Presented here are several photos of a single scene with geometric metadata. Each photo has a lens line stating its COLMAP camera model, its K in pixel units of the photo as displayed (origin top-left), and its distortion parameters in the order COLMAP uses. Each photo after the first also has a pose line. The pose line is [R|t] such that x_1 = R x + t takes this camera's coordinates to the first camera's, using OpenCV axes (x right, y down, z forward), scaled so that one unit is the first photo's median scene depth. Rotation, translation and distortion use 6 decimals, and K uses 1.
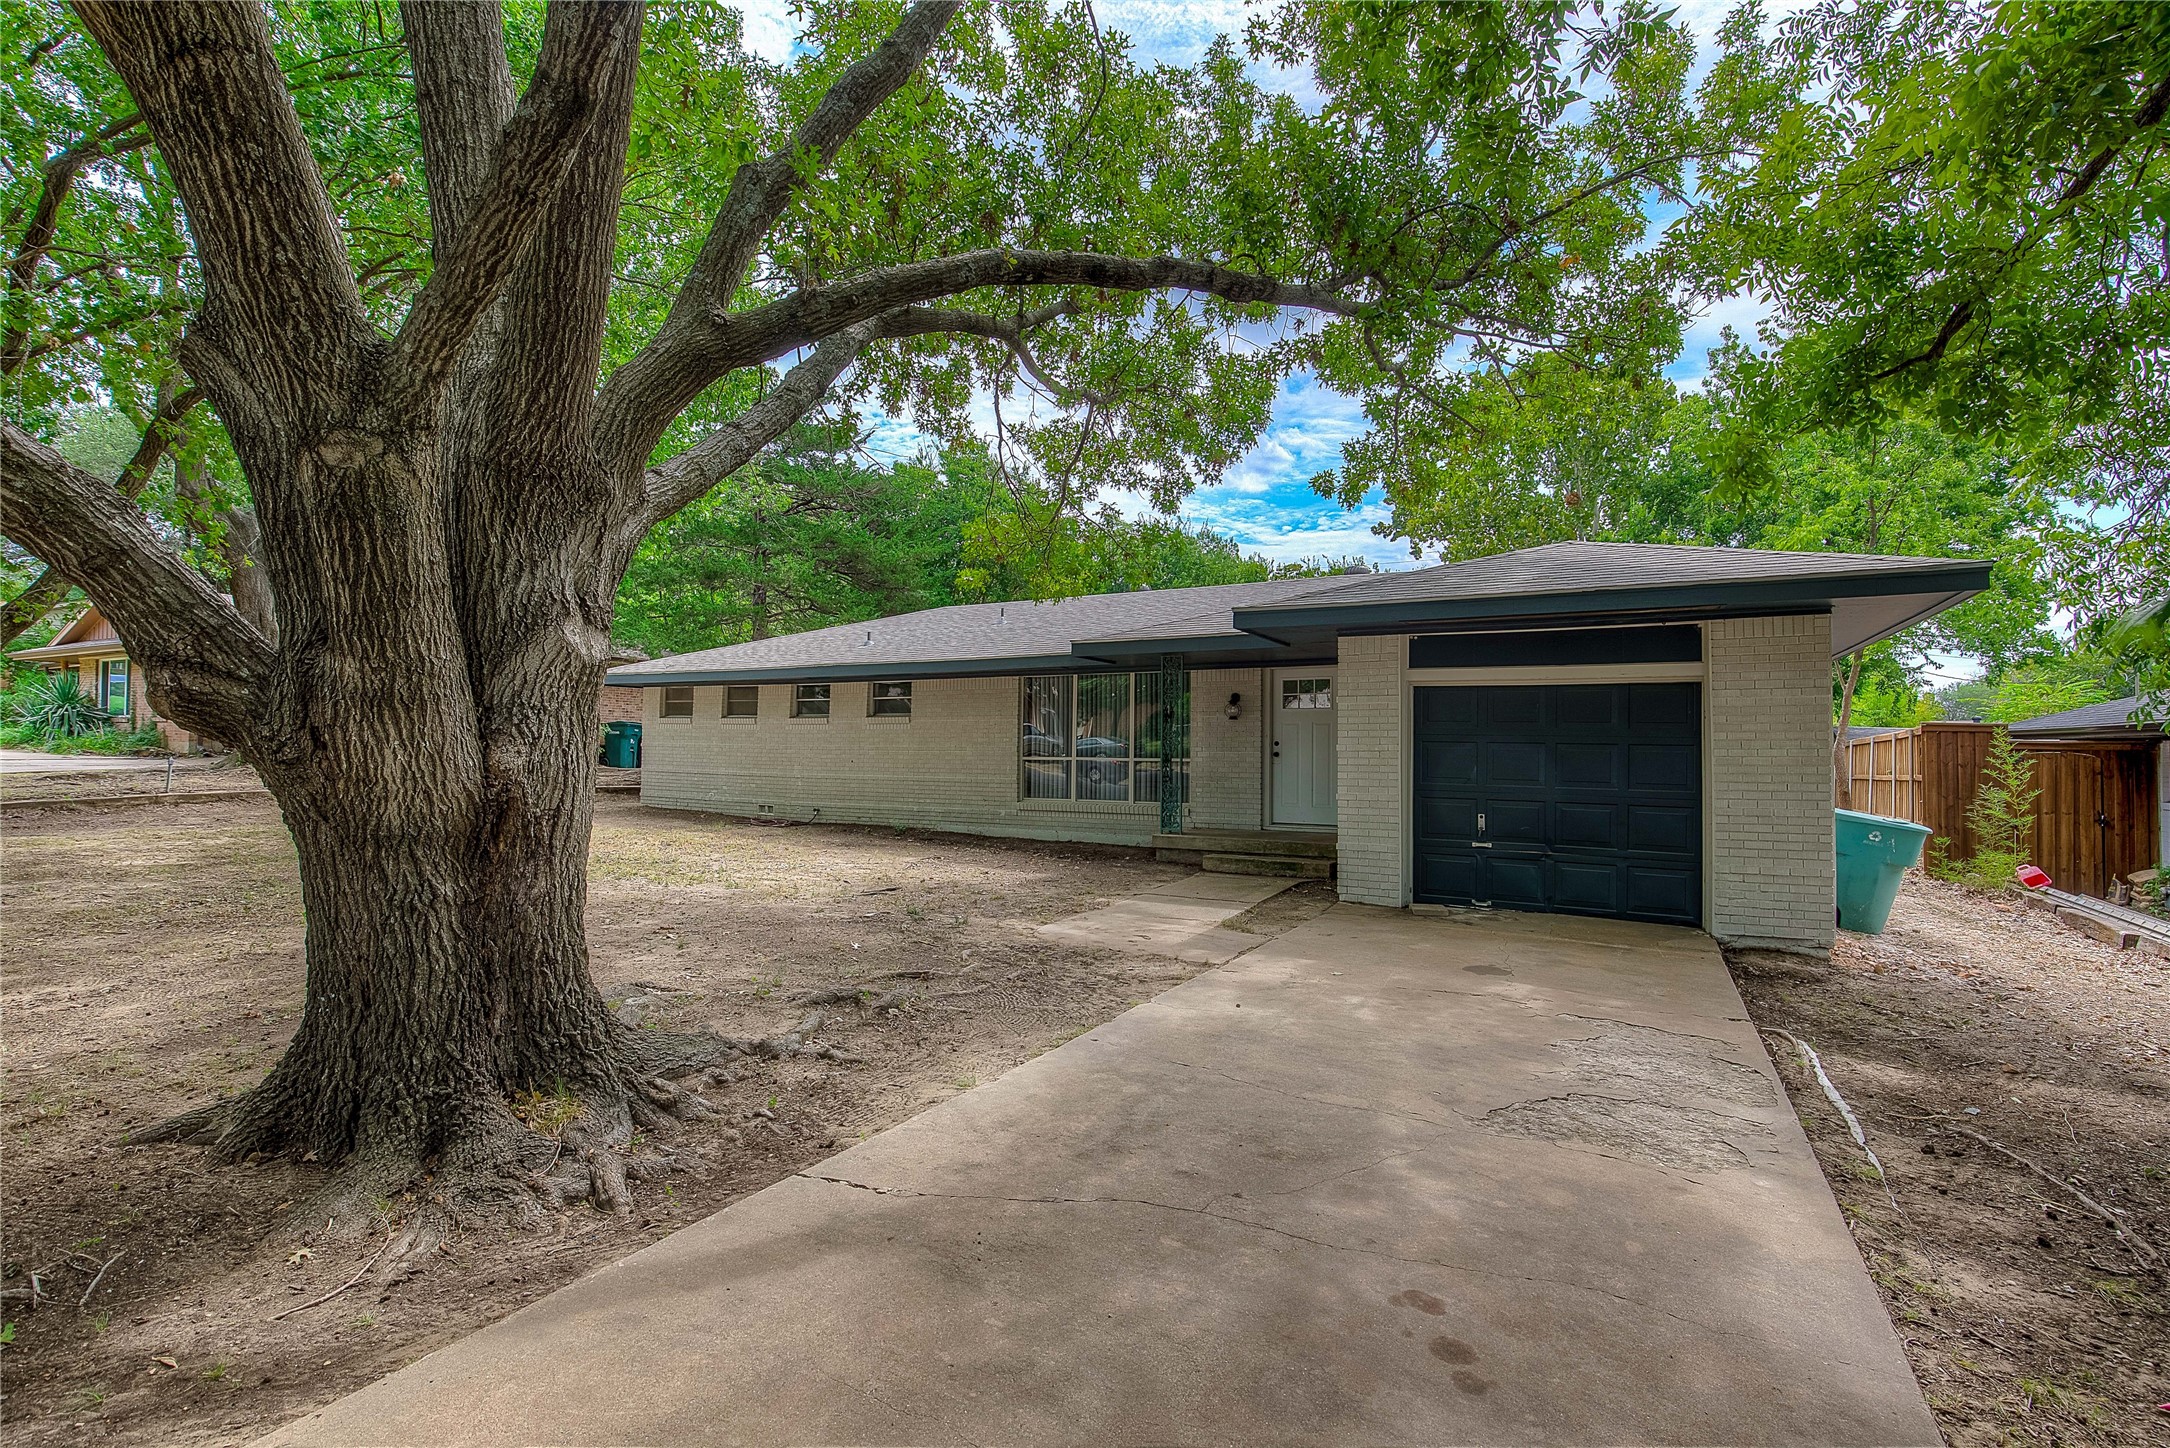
lens RADIAL K [[996.2, 0, 1093.3], [0, 996.2, 725.1], [0, 0, 1]] dist [-0.032851, 0.008713]
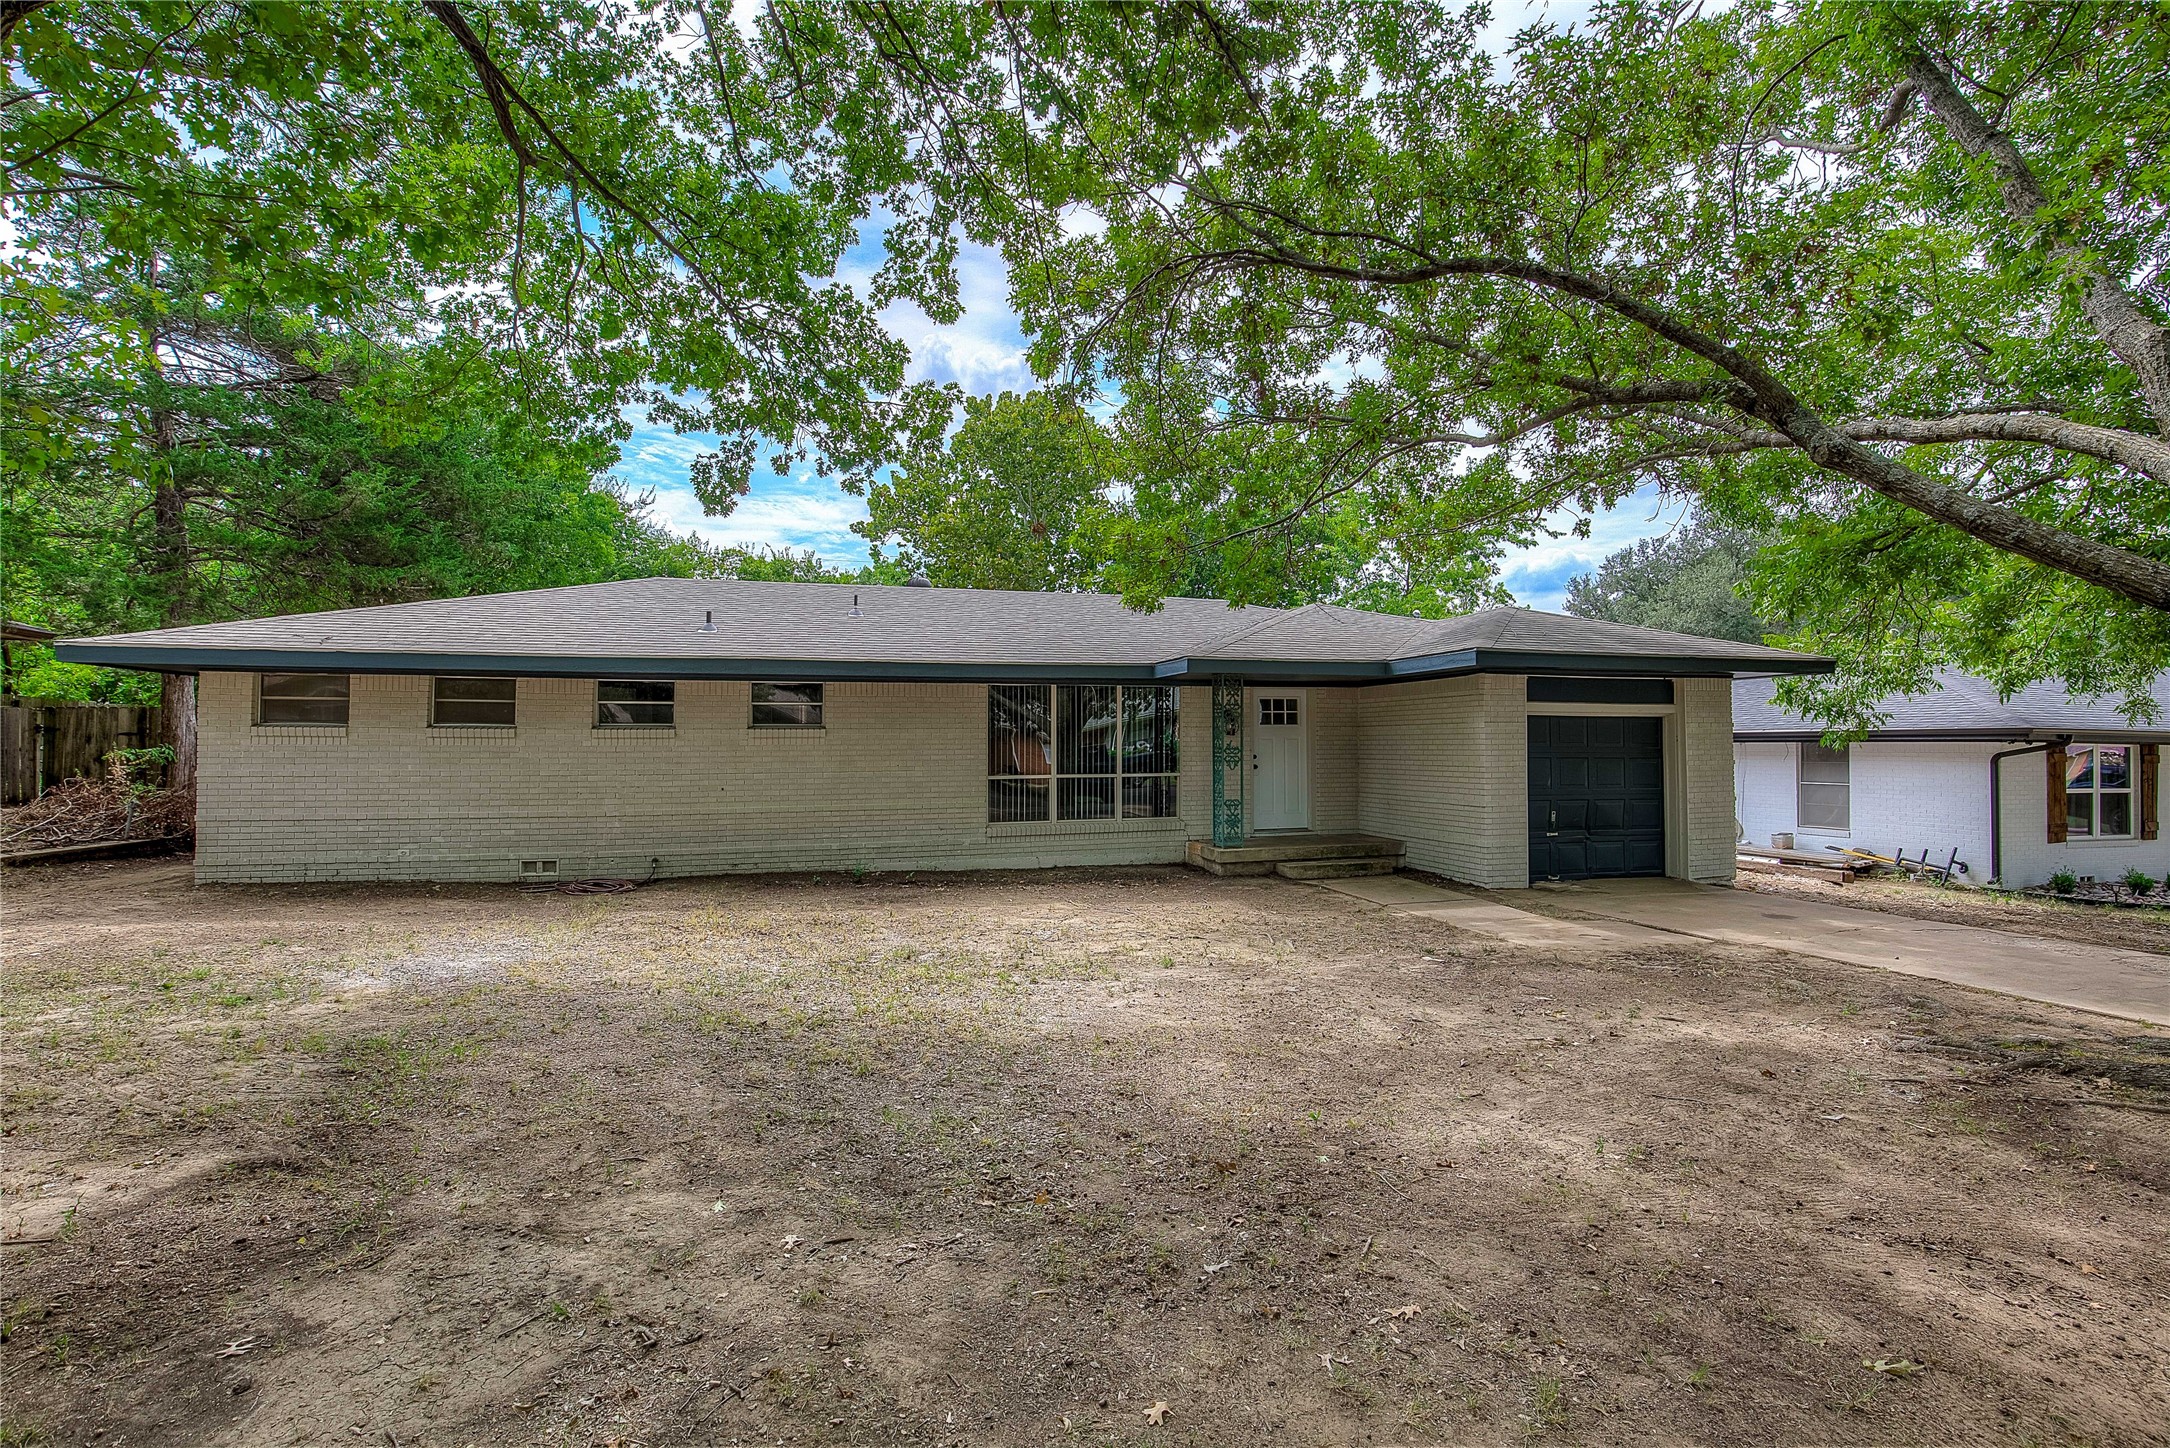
lens RADIAL K [[996.2, 0, 1093.3], [0, 996.2, 725.1], [0, 0, 1]] dist [-0.032851, 0.008713]
pose [[0.696026, 0.005805, 0.717993, -0.670619], [-0.007129, 0.999974, -0.001174, -0.014208], [-0.717981, -0.004301, 0.696049, 0.339600]]
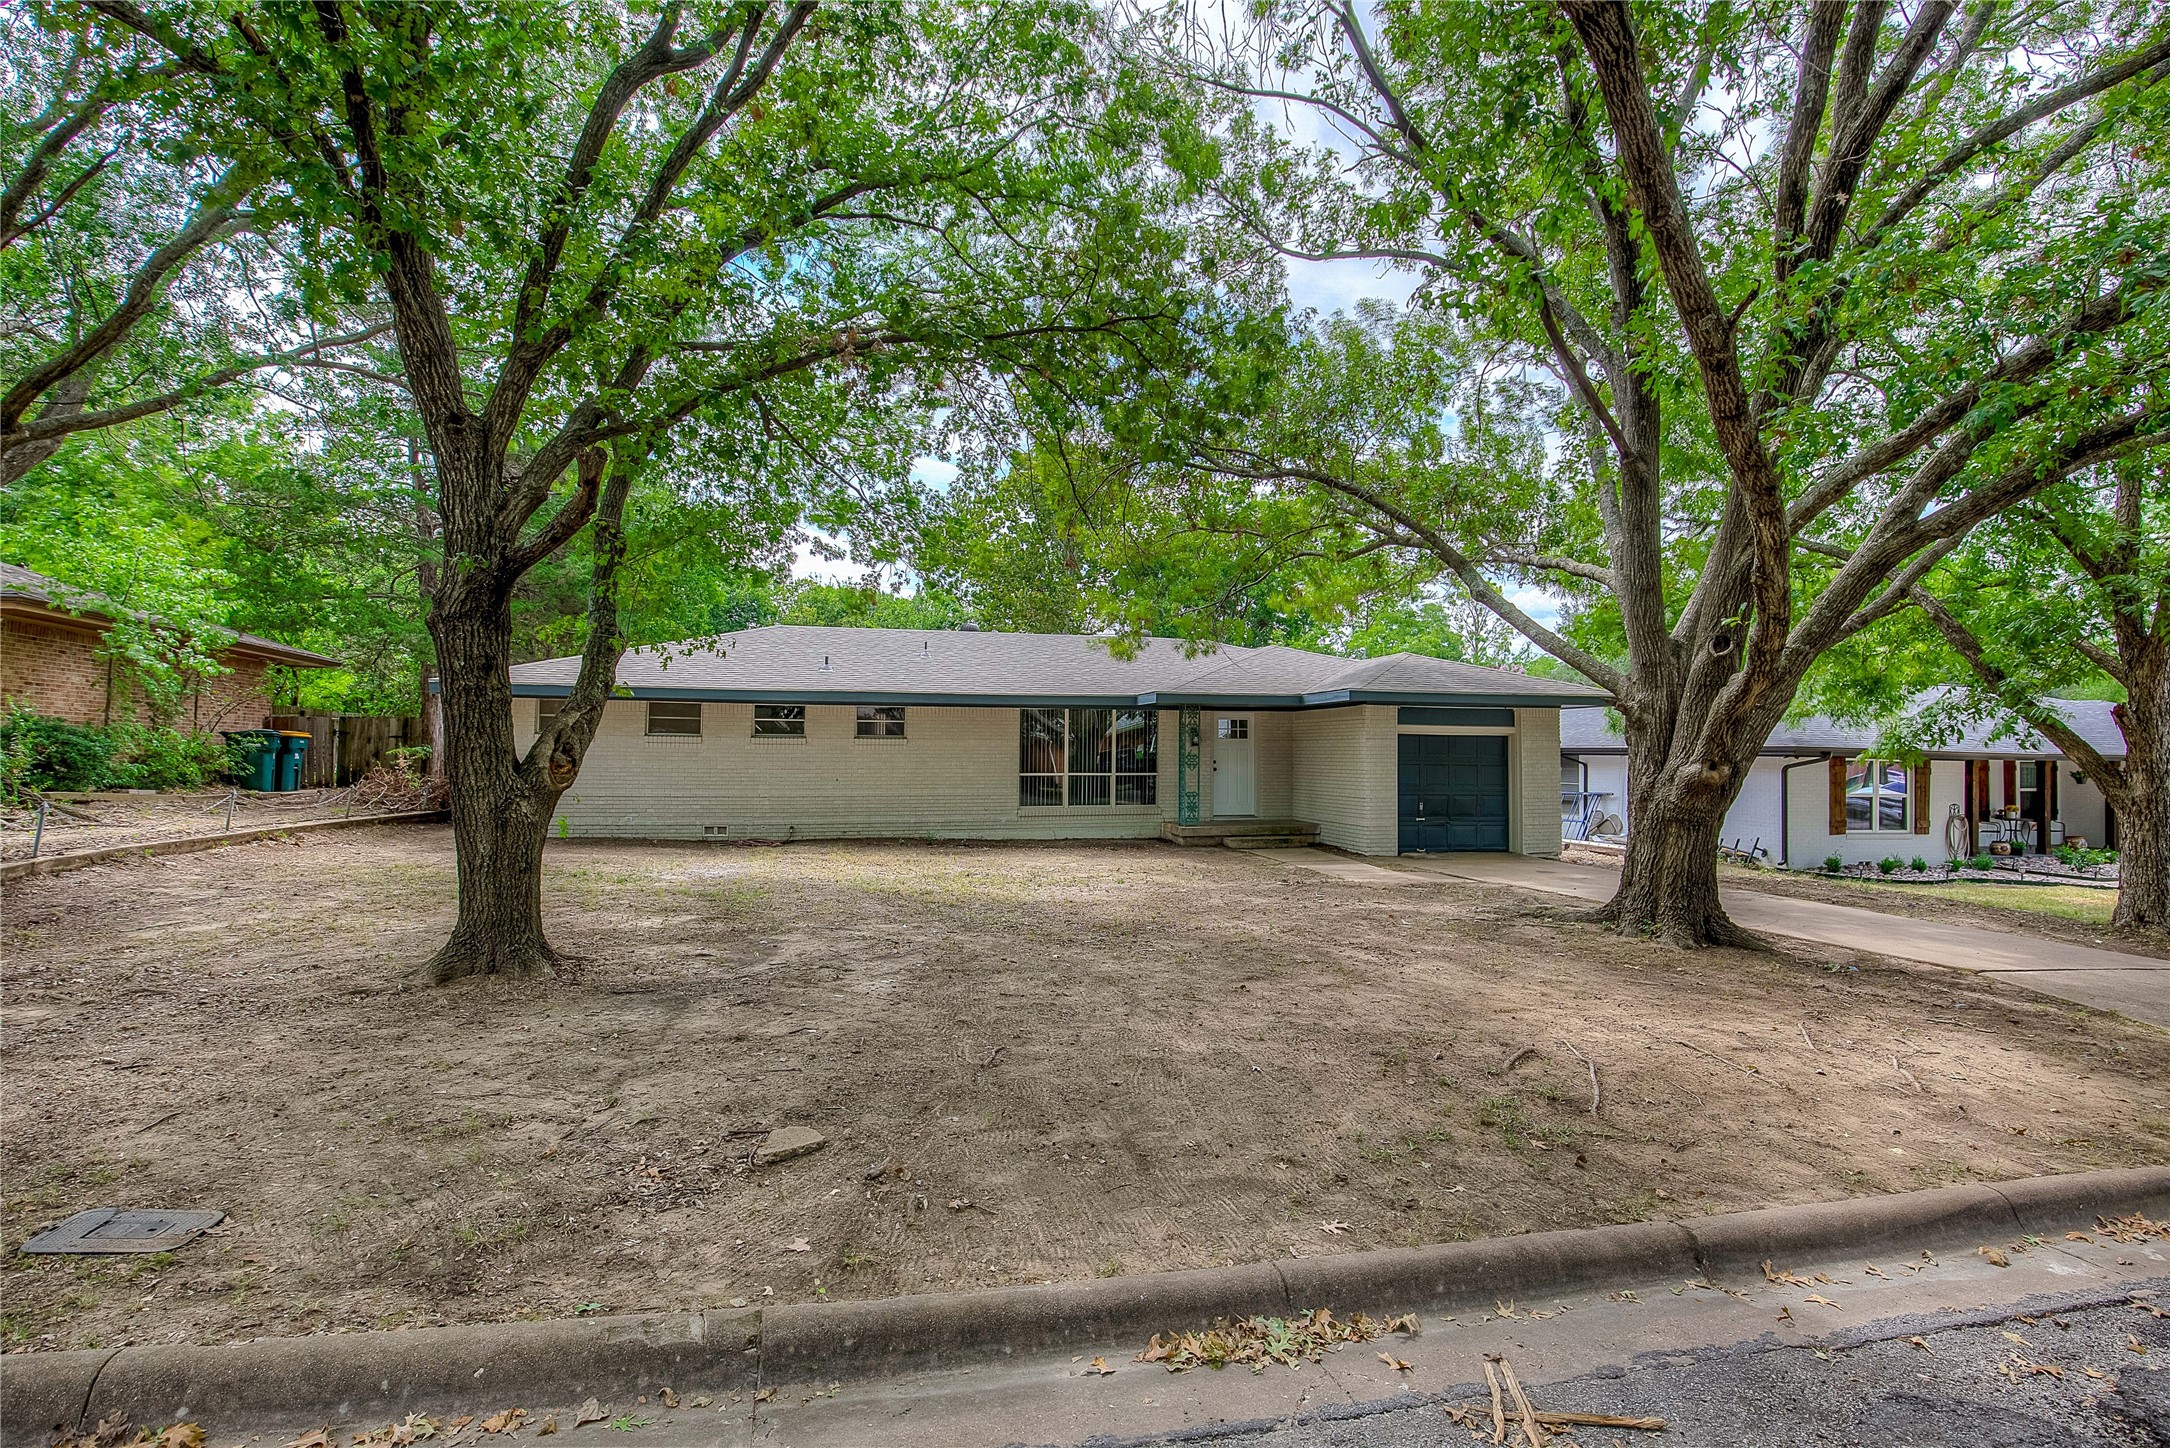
lens RADIAL K [[996.2, 0, 1093.3], [0, 996.2, 725.1], [0, 0, 1]] dist [-0.032851, 0.008713]
pose [[0.727752, 0.017285, 0.685622, -0.899508], [-0.016585, 0.999834, -0.007602, -0.022227], [-0.685640, -0.005839, 0.727918, 0.037885]]
